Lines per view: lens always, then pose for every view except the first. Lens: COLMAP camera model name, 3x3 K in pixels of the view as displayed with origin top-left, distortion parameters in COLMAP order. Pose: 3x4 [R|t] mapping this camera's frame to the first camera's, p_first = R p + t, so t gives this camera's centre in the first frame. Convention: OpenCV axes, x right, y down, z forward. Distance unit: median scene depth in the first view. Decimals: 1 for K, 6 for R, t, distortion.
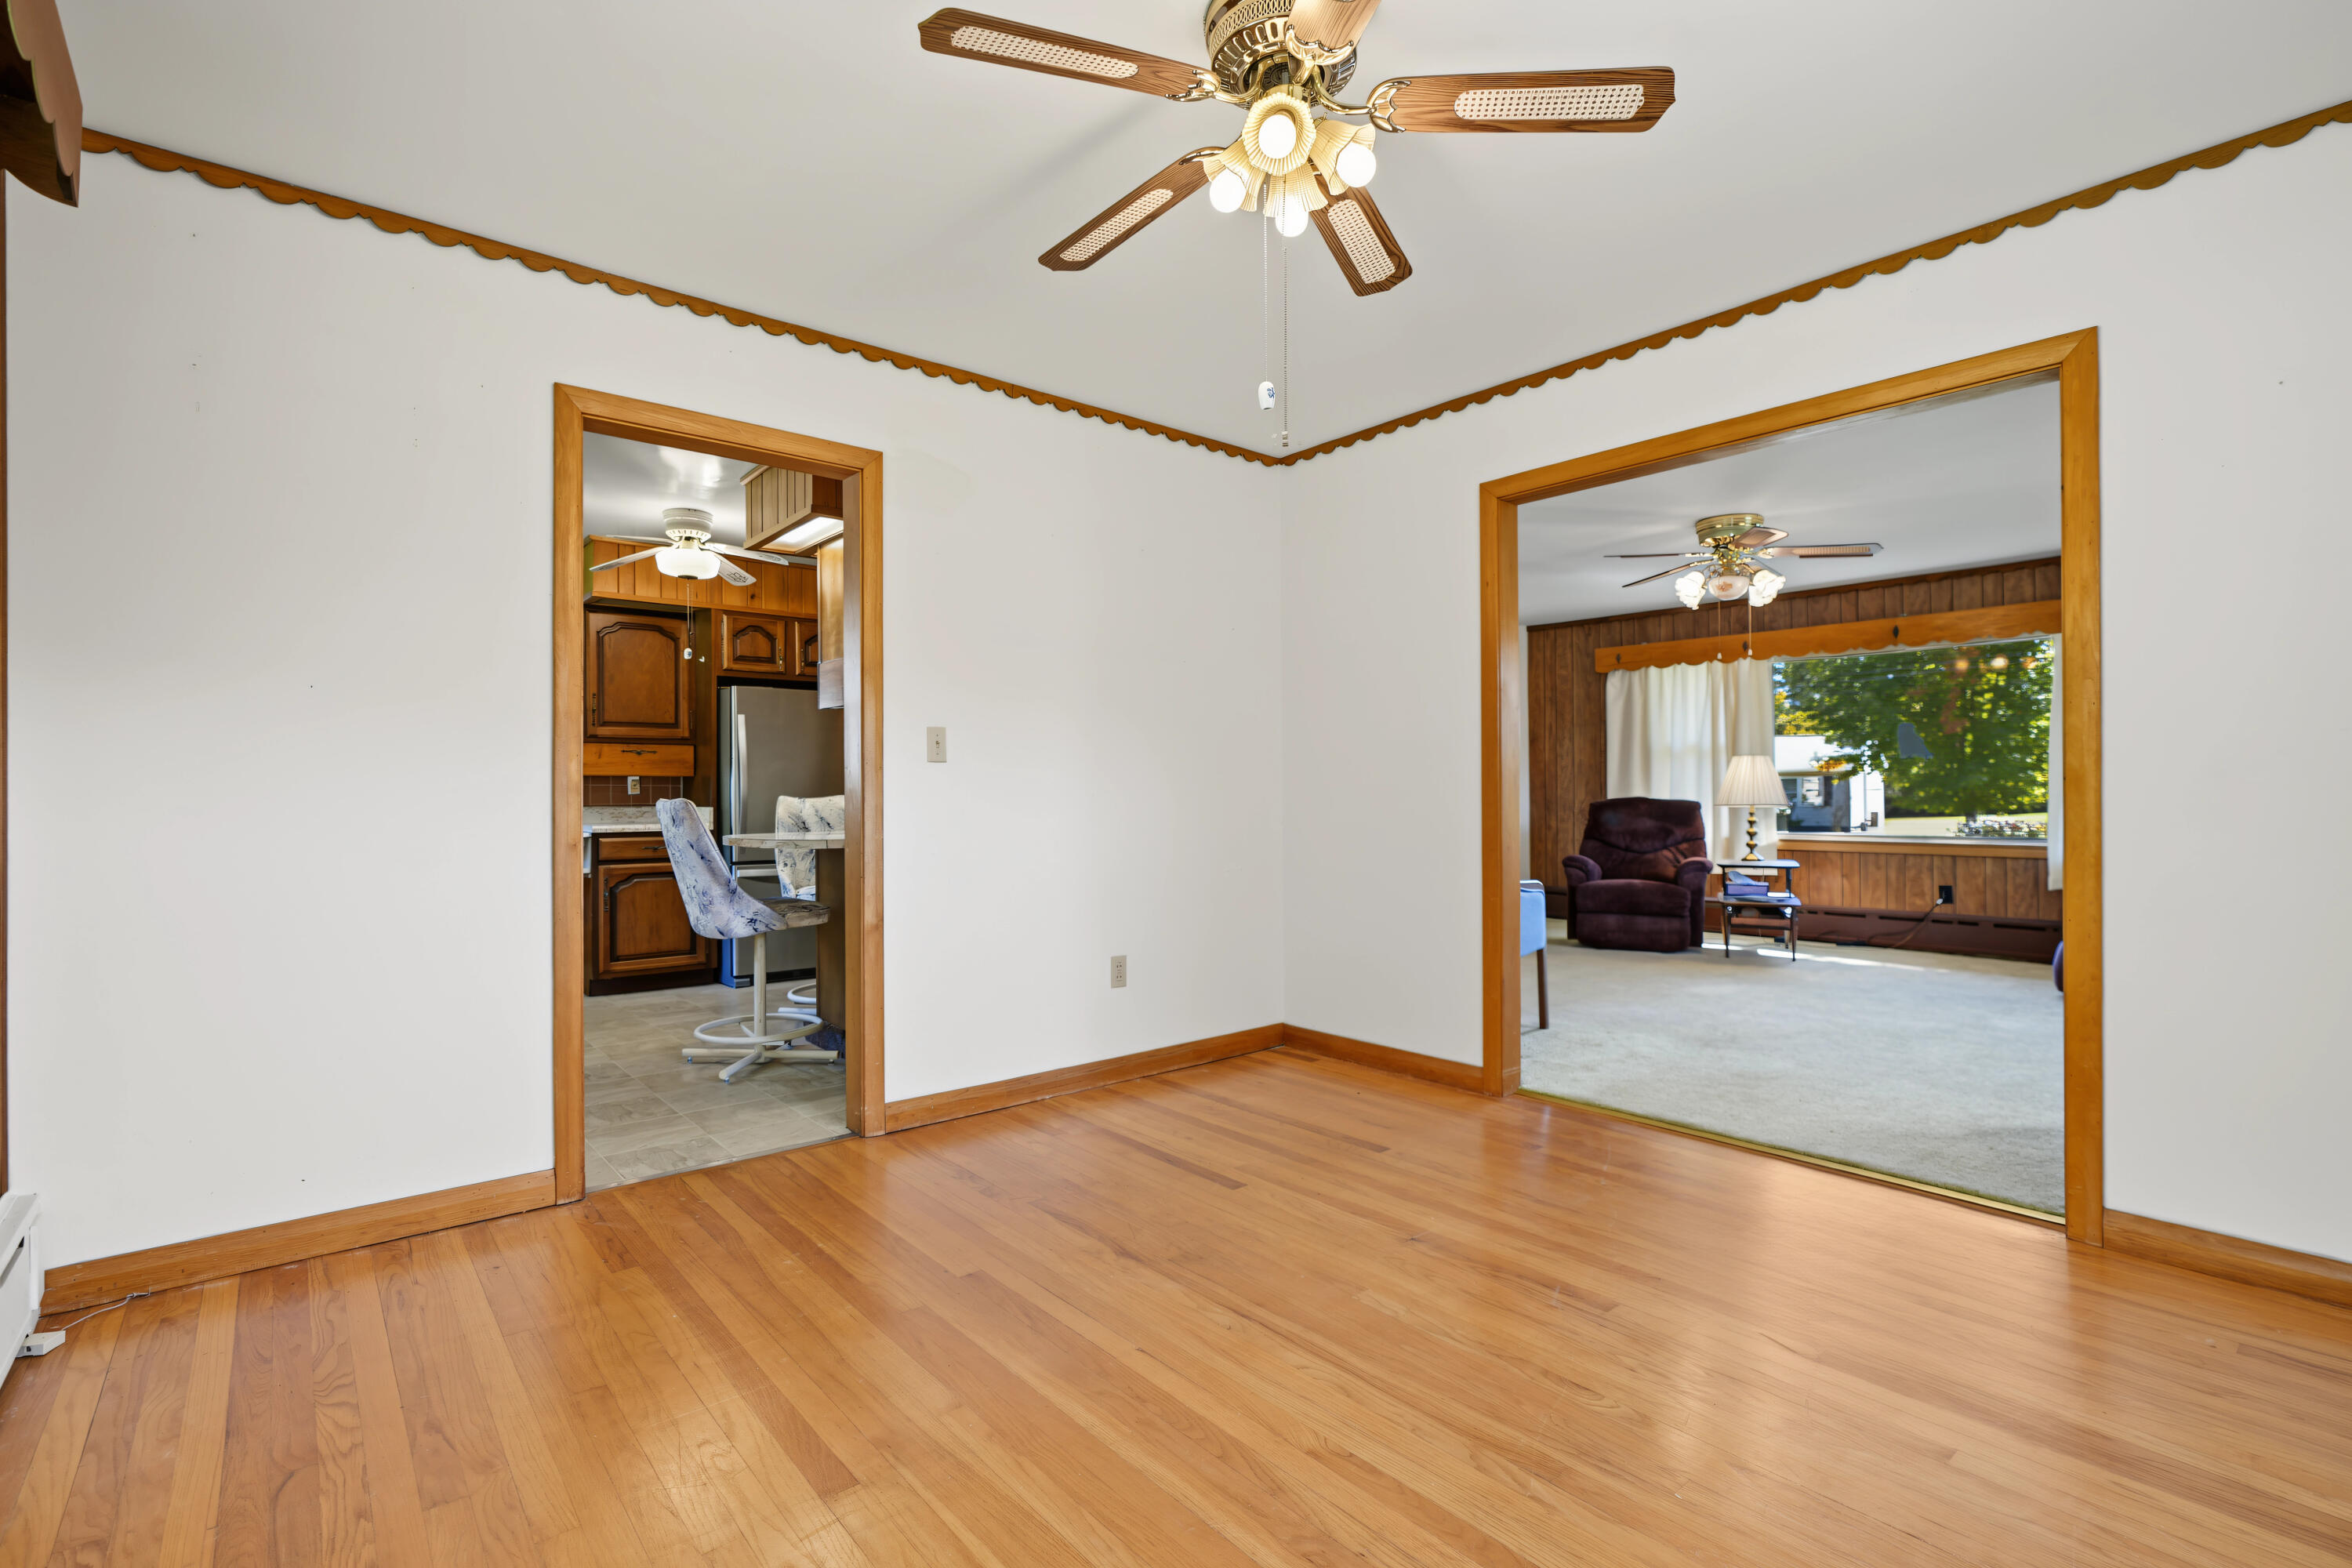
lens RADIAL K [[1067.2, 0, 1170.7], [0, 1067.2, 791.2], [0, 0, 1]] dist [-0.001647, 0.000206]
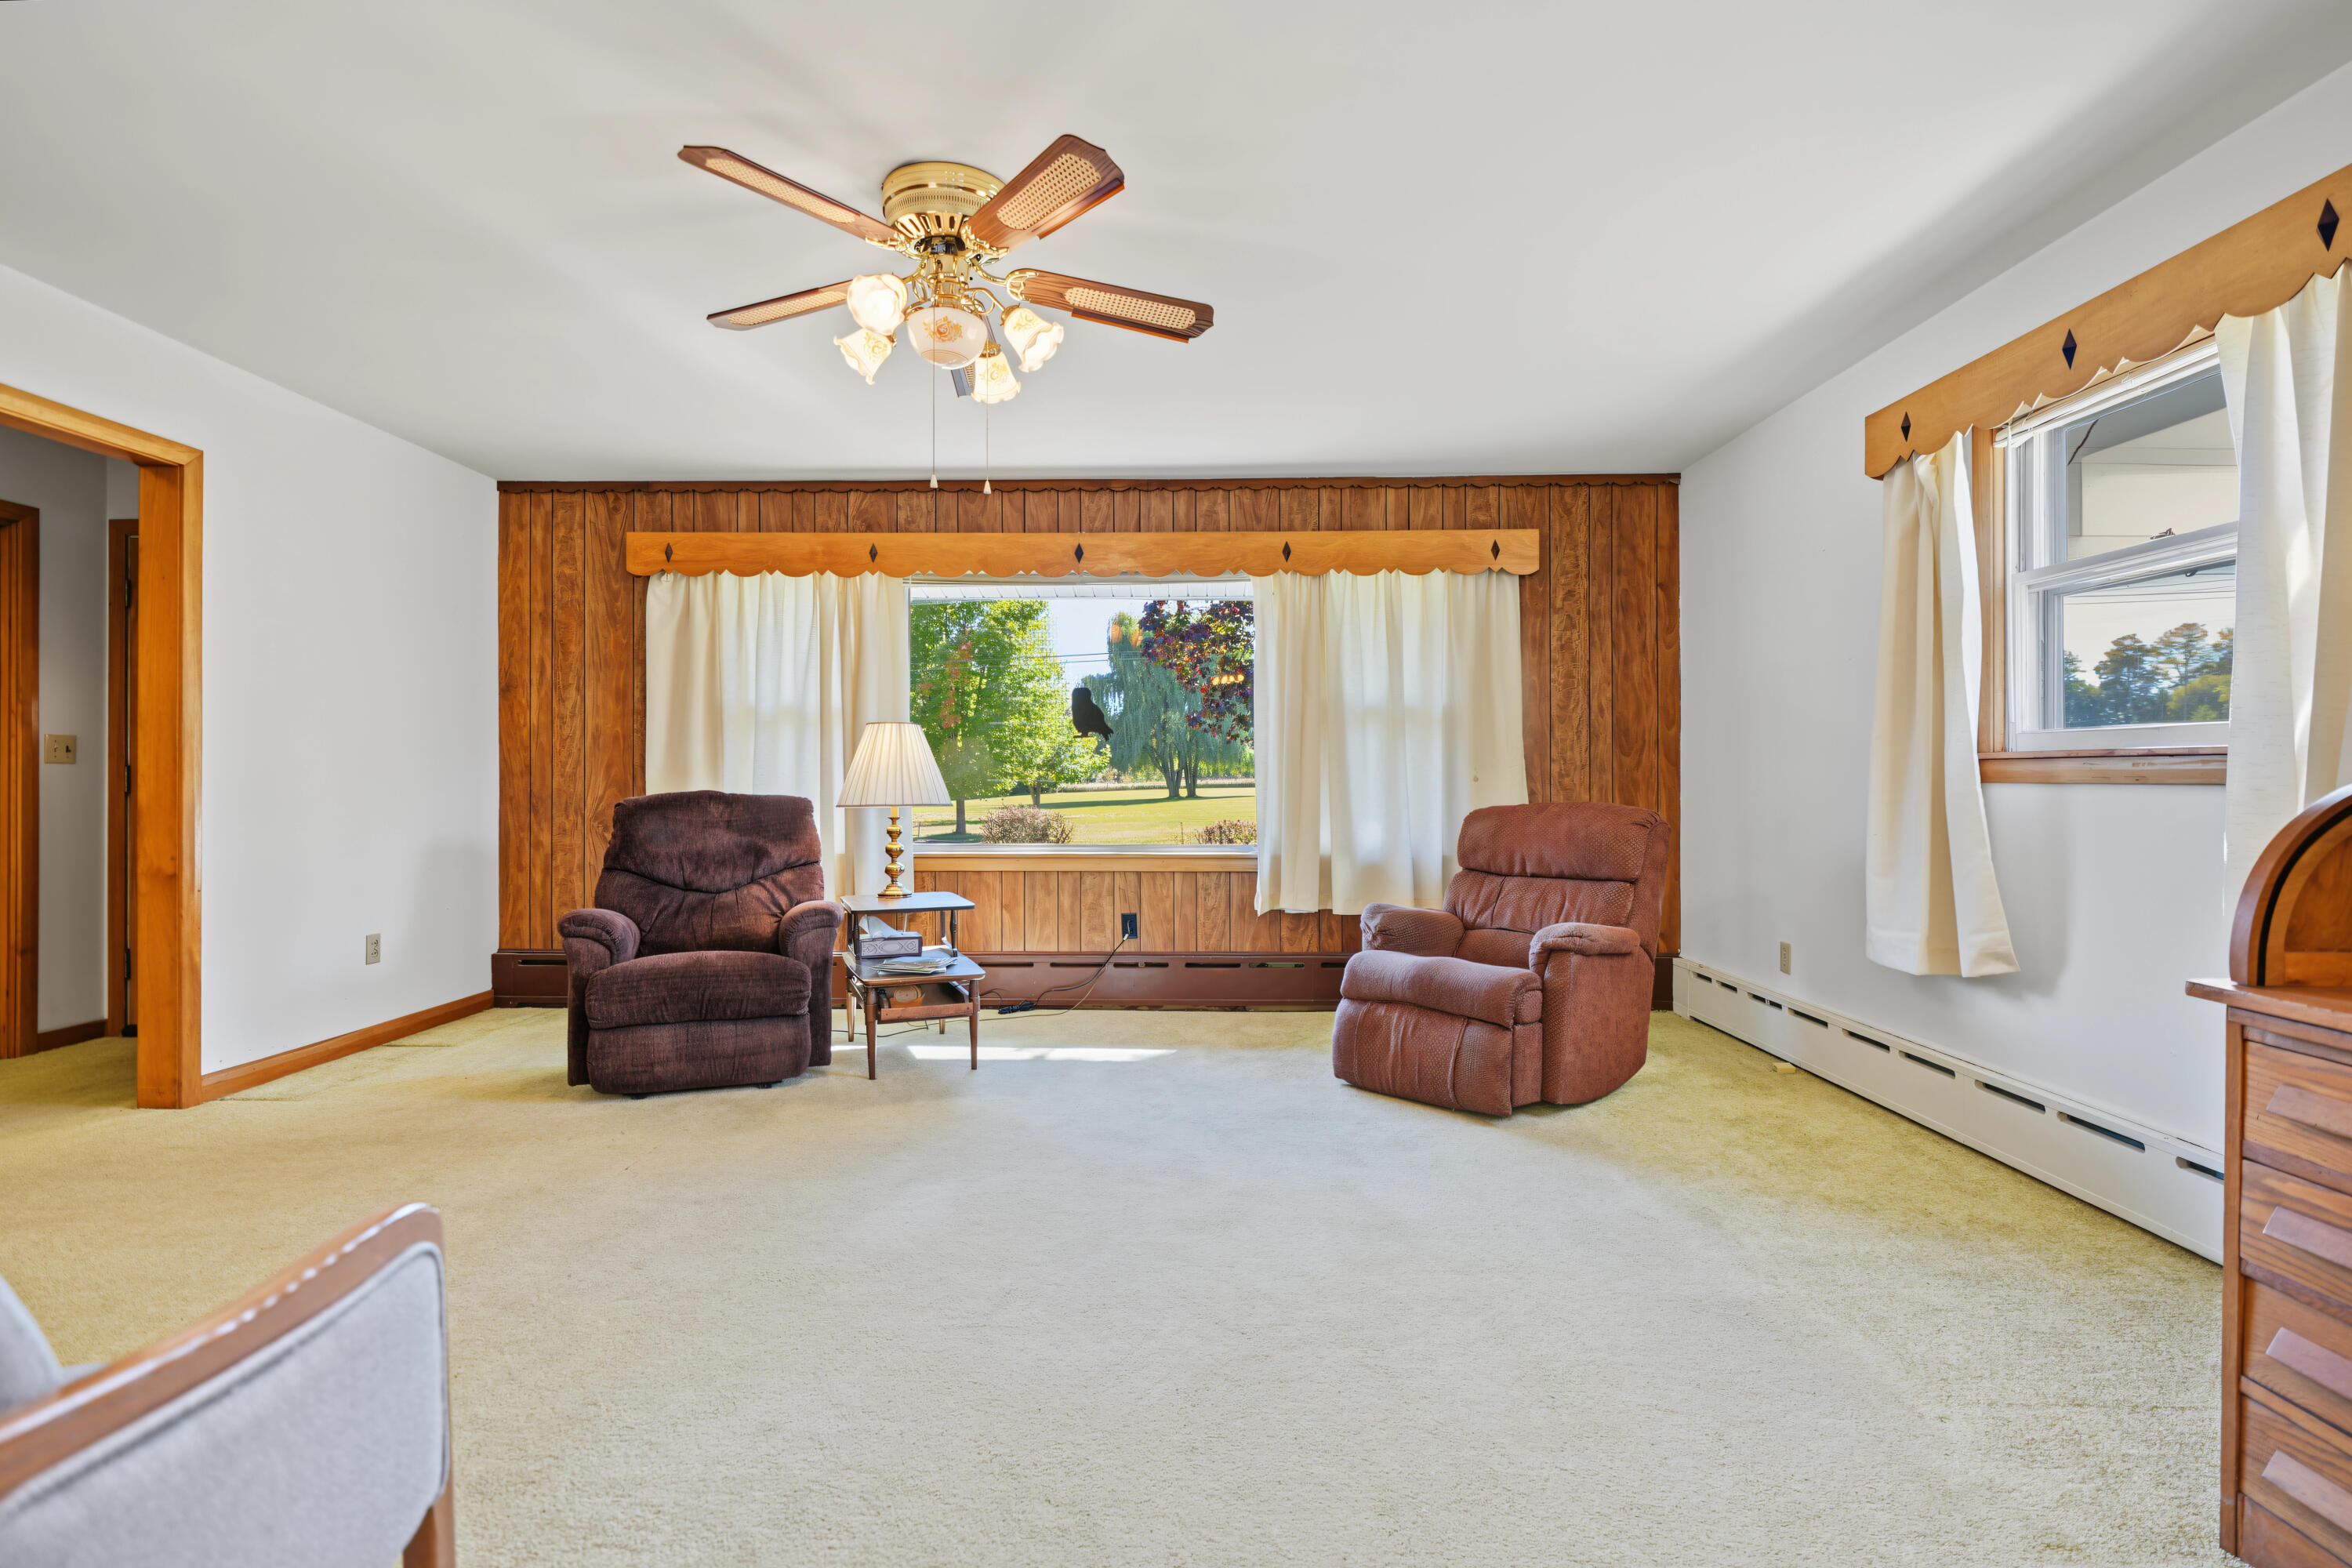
lens RADIAL K [[1076.7, 0, 1167.9], [0, 1076.7, 774.8], [0, 0, 1]] dist [-0.010928, 0.000716]
pose [[0.654004, 0.007961, 0.756449, 0.174263], [-0.005055, 0.999968, -0.006154, -0.001131], [-0.756474, 0.000201, 0.654023, 0.458954]]
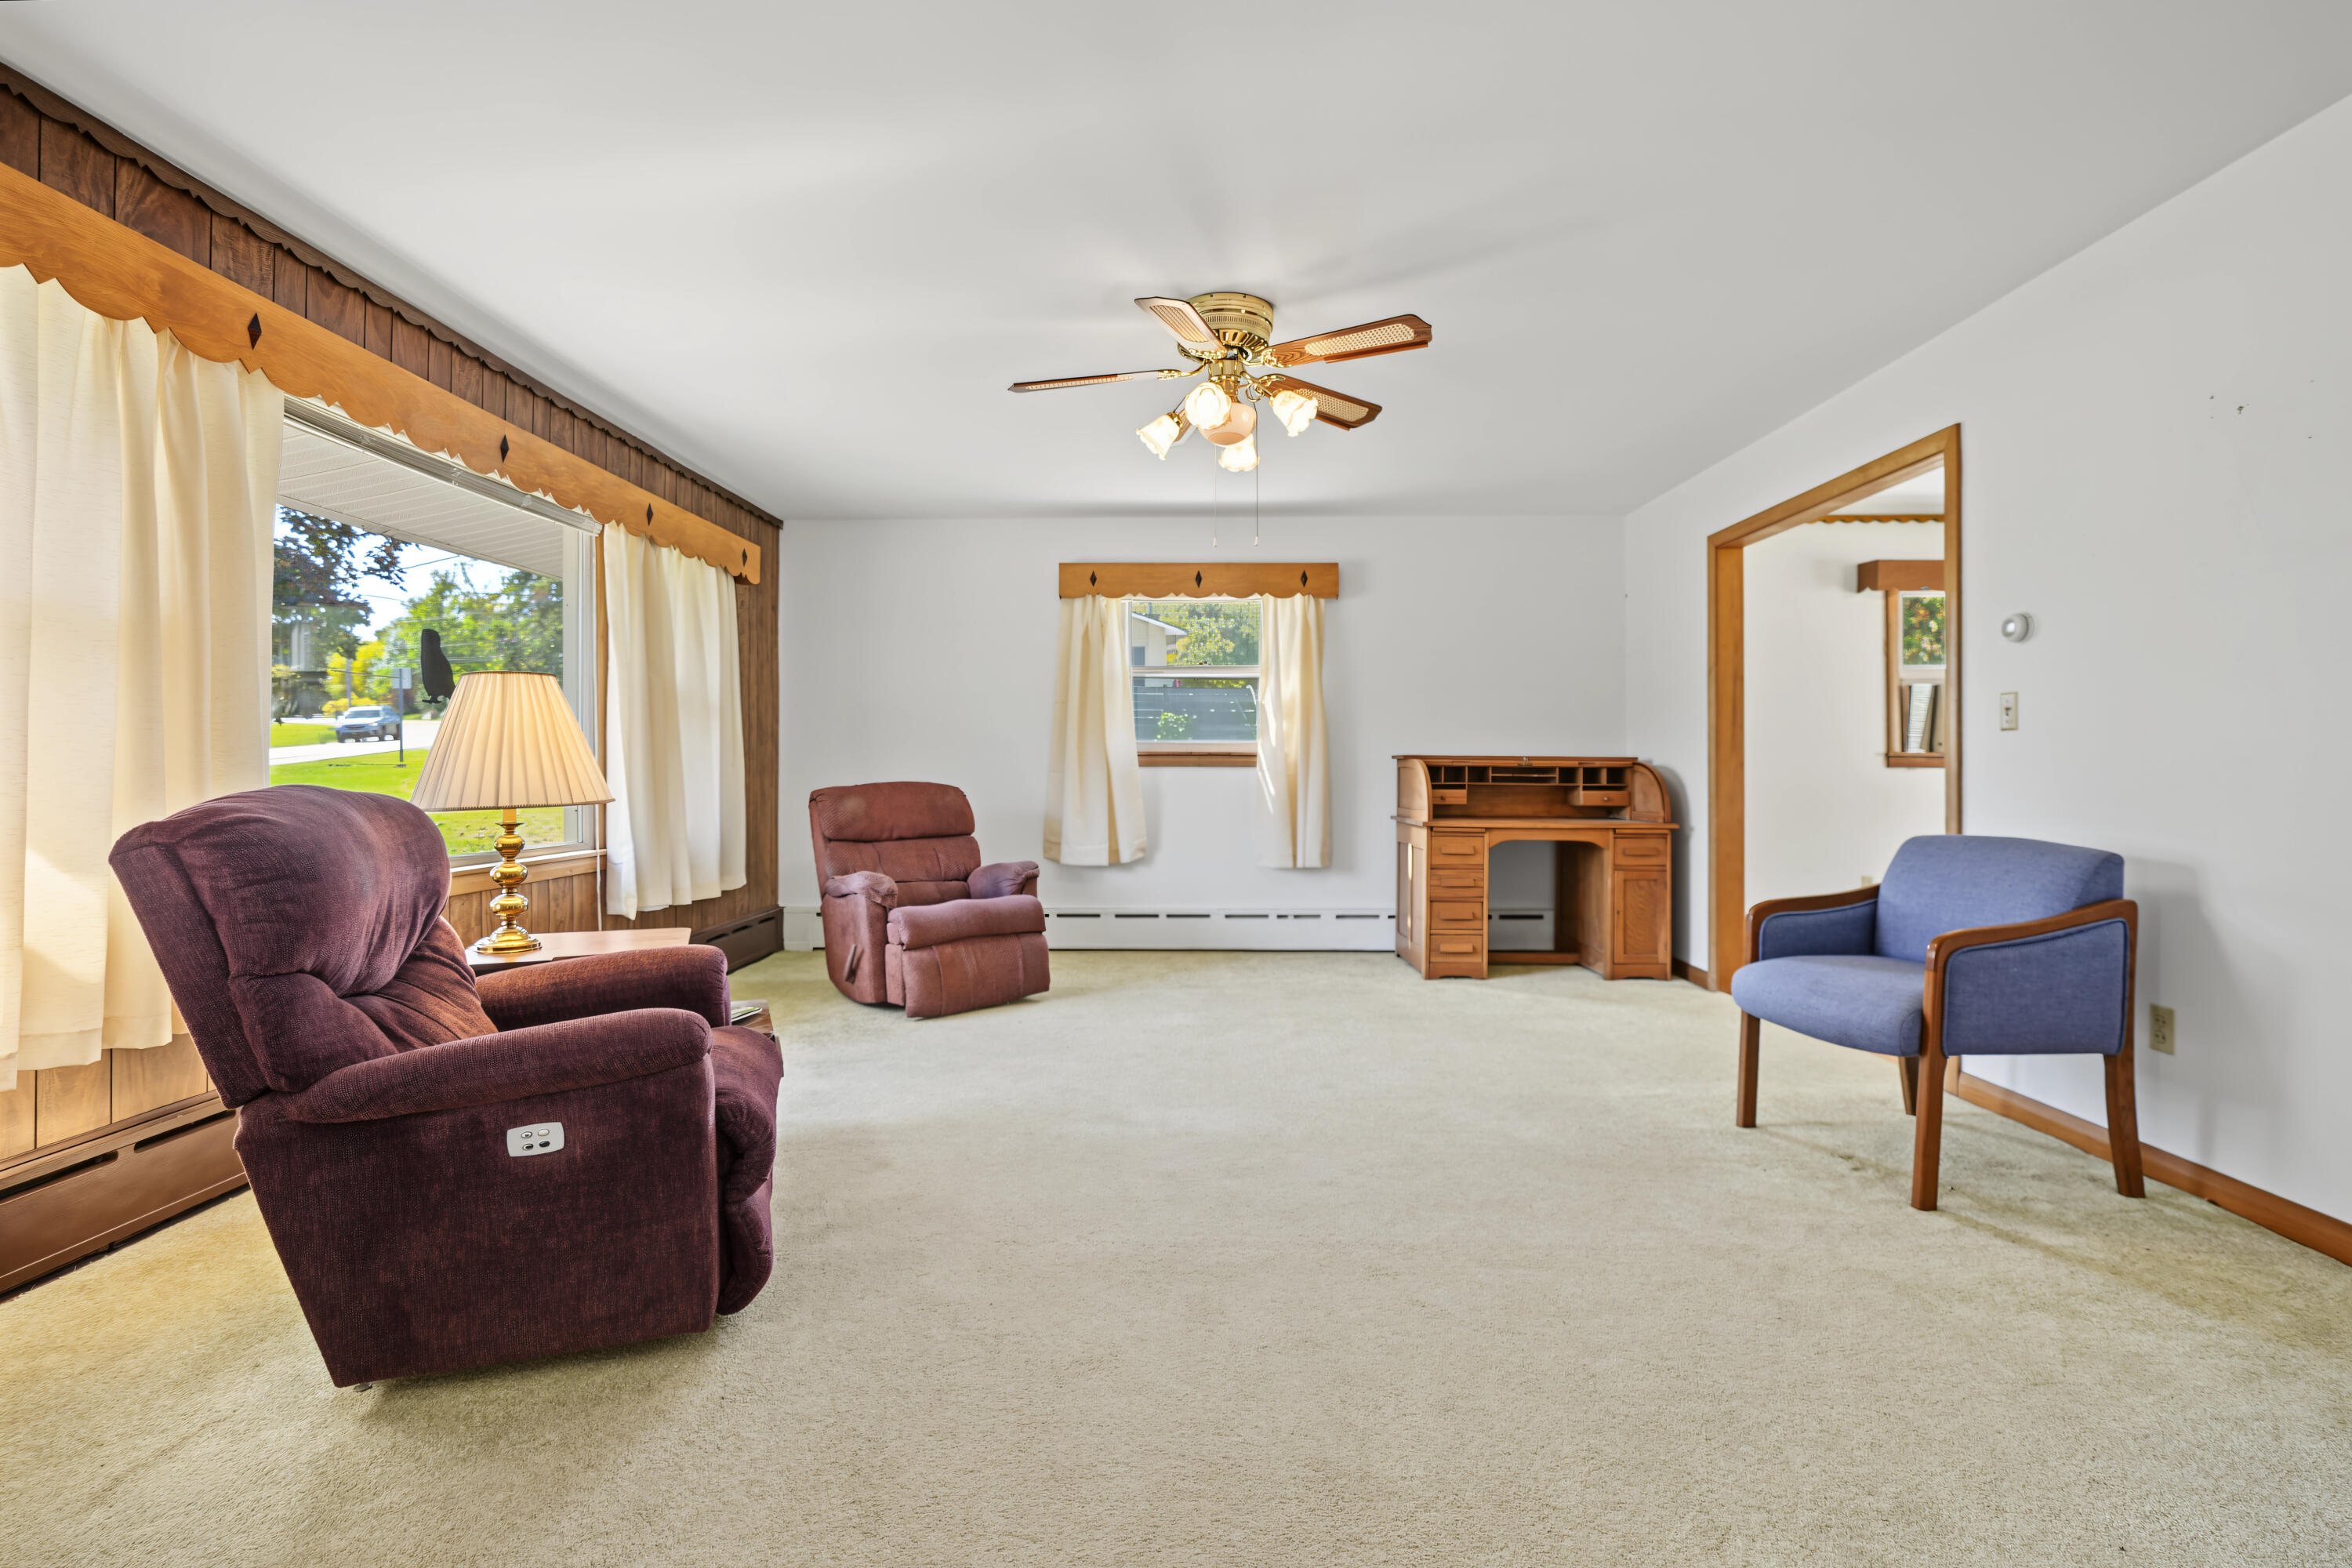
lens RADIAL K [[1076.7, 0, 1167.9], [0, 1076.7, 774.8], [0, 0, 1]] dist [-0.010928, 0.000716]
pose [[-0.750022, 0.003452, 0.661404, 0.110227], [0.005331, 0.999985, 0.000827, 0.003586], [-0.661391, 0.004146, -0.750029, 1.076227]]
